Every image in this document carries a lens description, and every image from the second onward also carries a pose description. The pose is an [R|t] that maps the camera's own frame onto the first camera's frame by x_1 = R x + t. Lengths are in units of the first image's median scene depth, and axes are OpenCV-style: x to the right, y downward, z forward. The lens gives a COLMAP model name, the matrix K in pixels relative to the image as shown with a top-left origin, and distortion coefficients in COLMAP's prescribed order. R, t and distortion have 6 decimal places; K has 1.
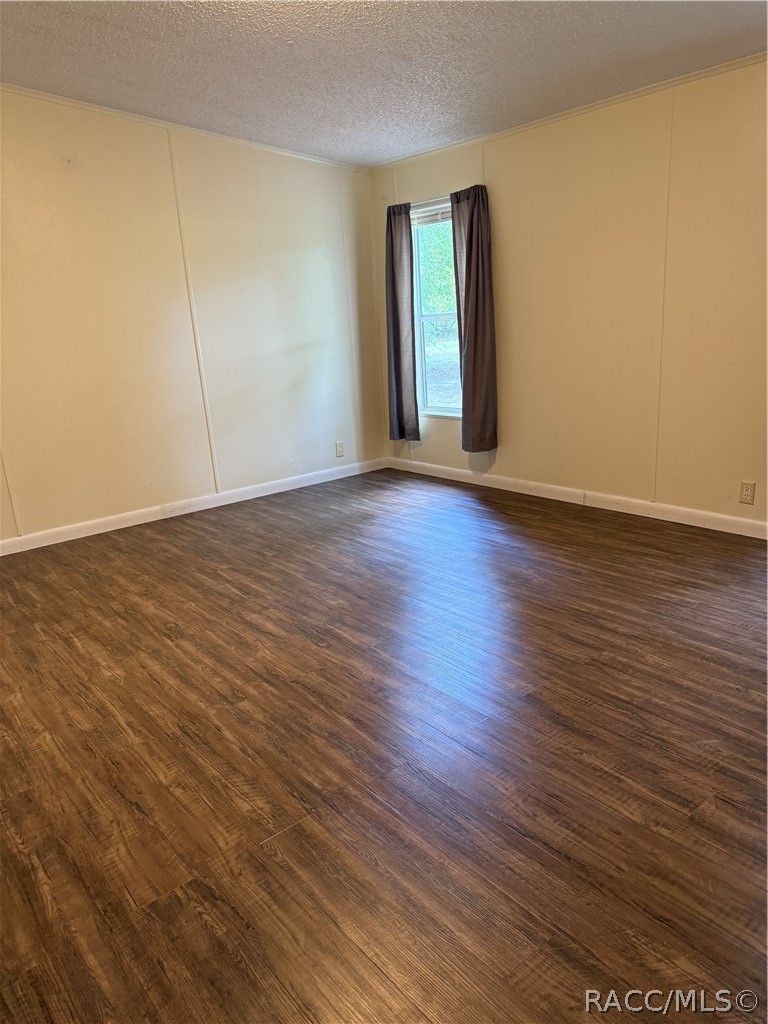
lens RADIAL K [[720.3, 0, 378.9], [0, 720.3, 507.8], [0, 0, 1]] dist [0.041744, -0.056349]
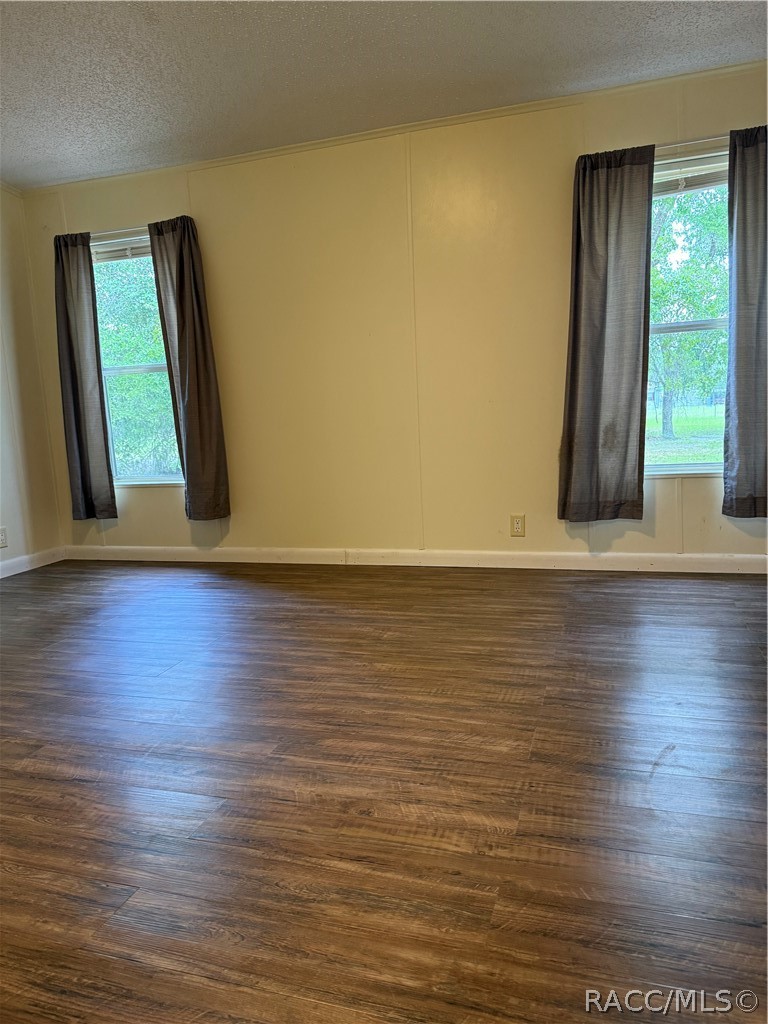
lens RADIAL K [[720.3, 0, 377.2], [0, 720.3, 511.0], [0, 0, 1]] dist [0.041744, -0.056349]
pose [[0.839998, -0.059138, 0.539357, -0.279488], [0.141107, 0.983649, -0.111909, 0.062178], [-0.523919, 0.170111, 0.834608, 0.353818]]
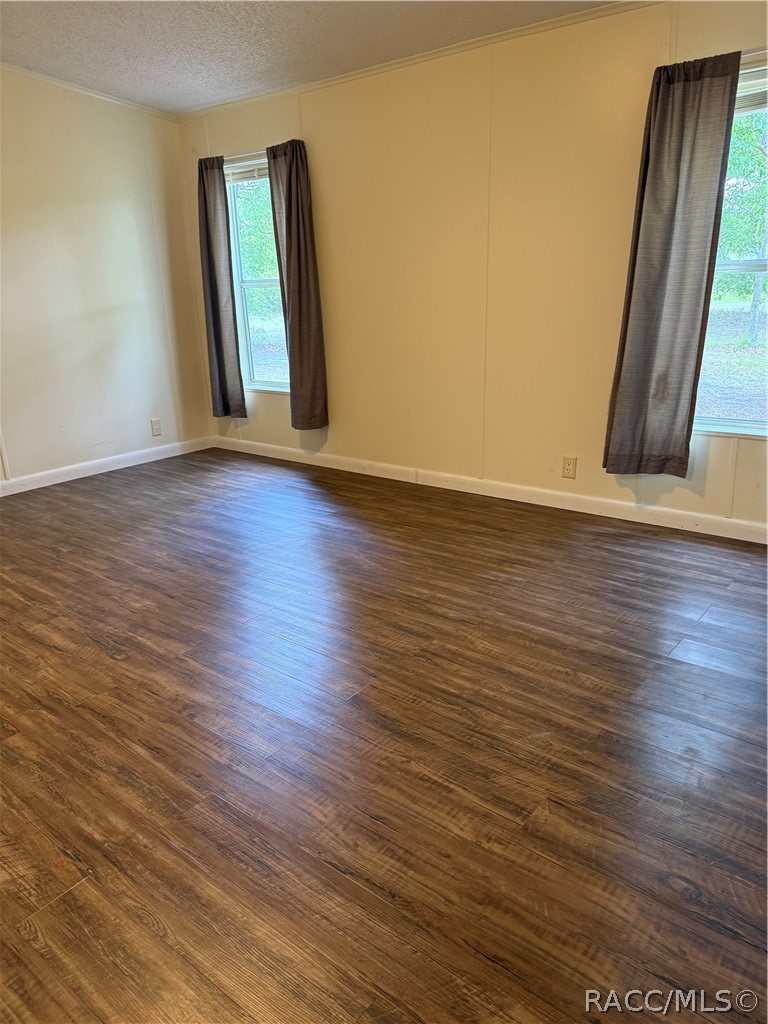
lens RADIAL K [[720.3, 0, 378.5], [0, 720.3, 511.4], [0, 0, 1]] dist [0.041744, -0.056349]
pose [[0.976645, -0.035907, 0.211837, 0.046330], [0.028787, 0.998915, 0.036604, -0.004547], [-0.212921, -0.029651, 0.976619, 0.102029]]
